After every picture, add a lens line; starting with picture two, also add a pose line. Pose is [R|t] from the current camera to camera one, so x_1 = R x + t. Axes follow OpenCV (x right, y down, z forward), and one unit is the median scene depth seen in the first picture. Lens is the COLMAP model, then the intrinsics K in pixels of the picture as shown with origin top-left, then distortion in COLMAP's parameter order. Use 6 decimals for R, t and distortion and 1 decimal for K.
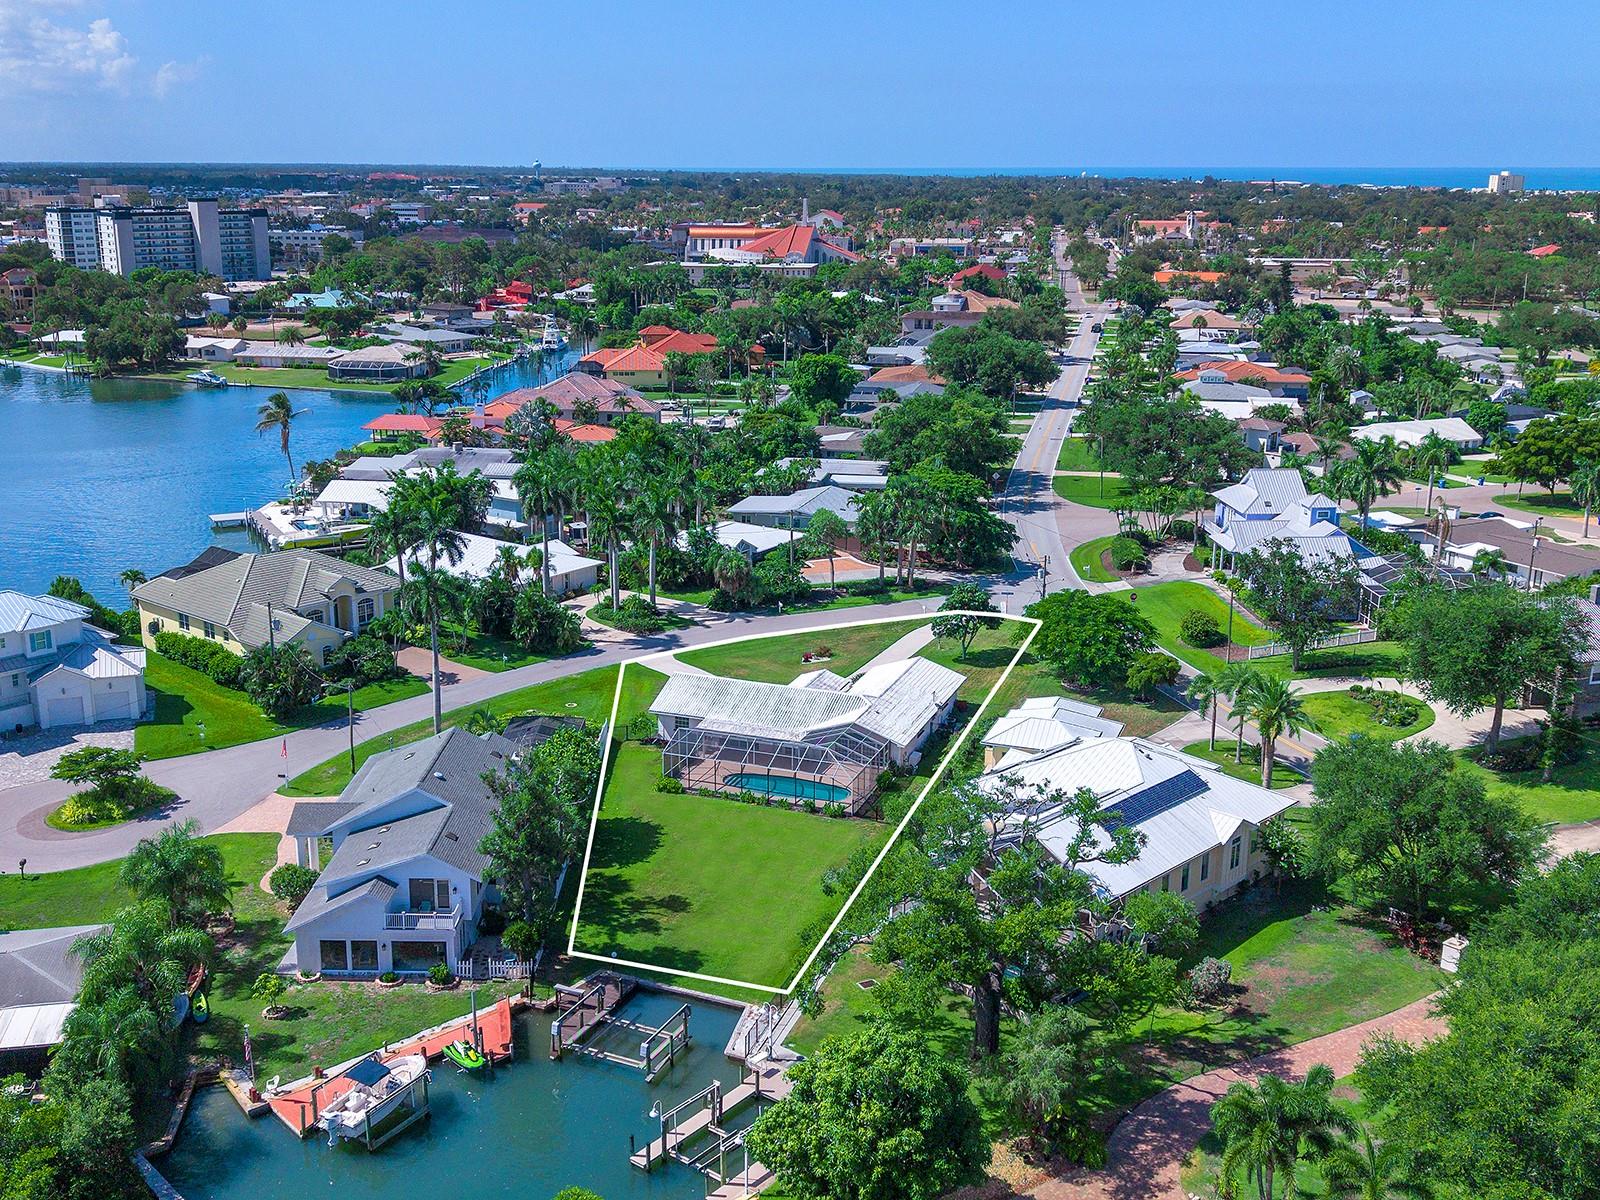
lens RADIAL K [[1253.6, 0, 800.0], [0, 1253.6, 600.0], [0, 0, 1]] dist [0.136495, -0.001038]
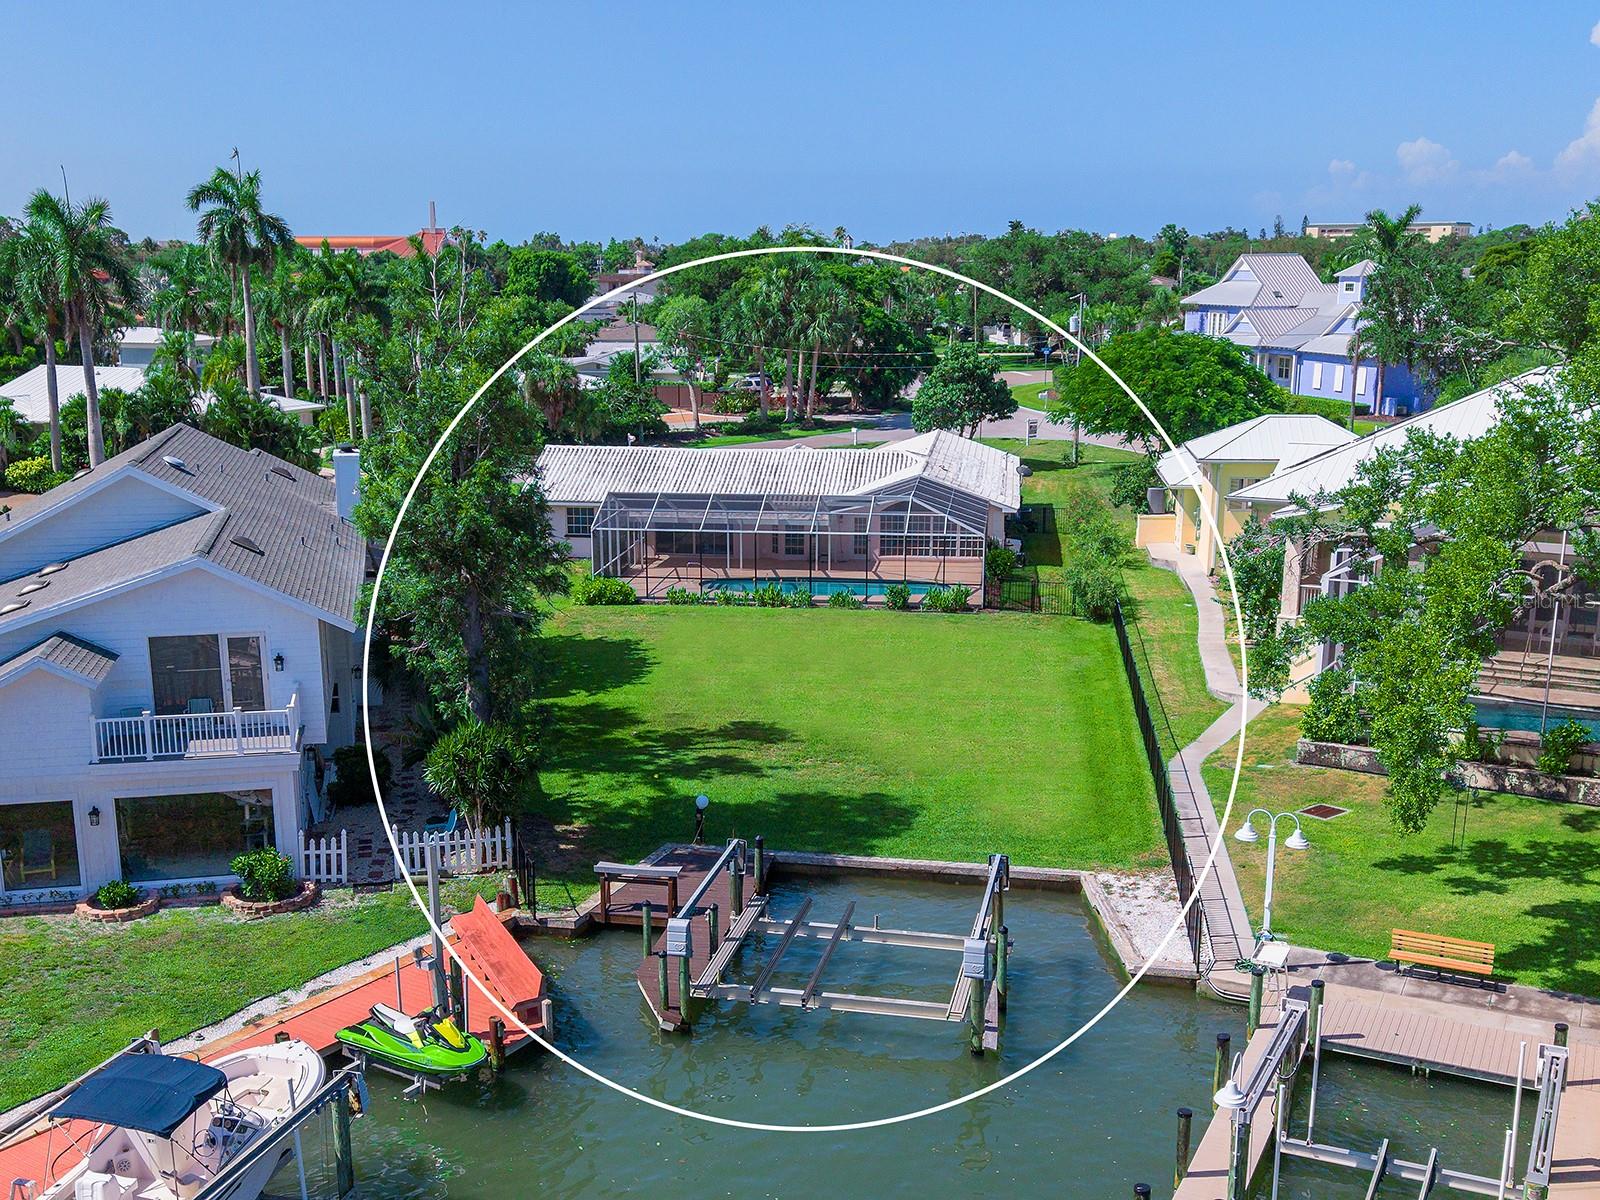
lens RADIAL K [[1537.7, 0, 800.0], [0, 1537.7, 600.0], [0, 0, 1]] dist [0.134340, -0.273792]
pose [[0.979269, -0.062969, 0.192528, -0.210369], [0.064612, 0.997908, -0.002258, 0.223417], [-0.191983, 0.014651, 0.981289, 0.529875]]
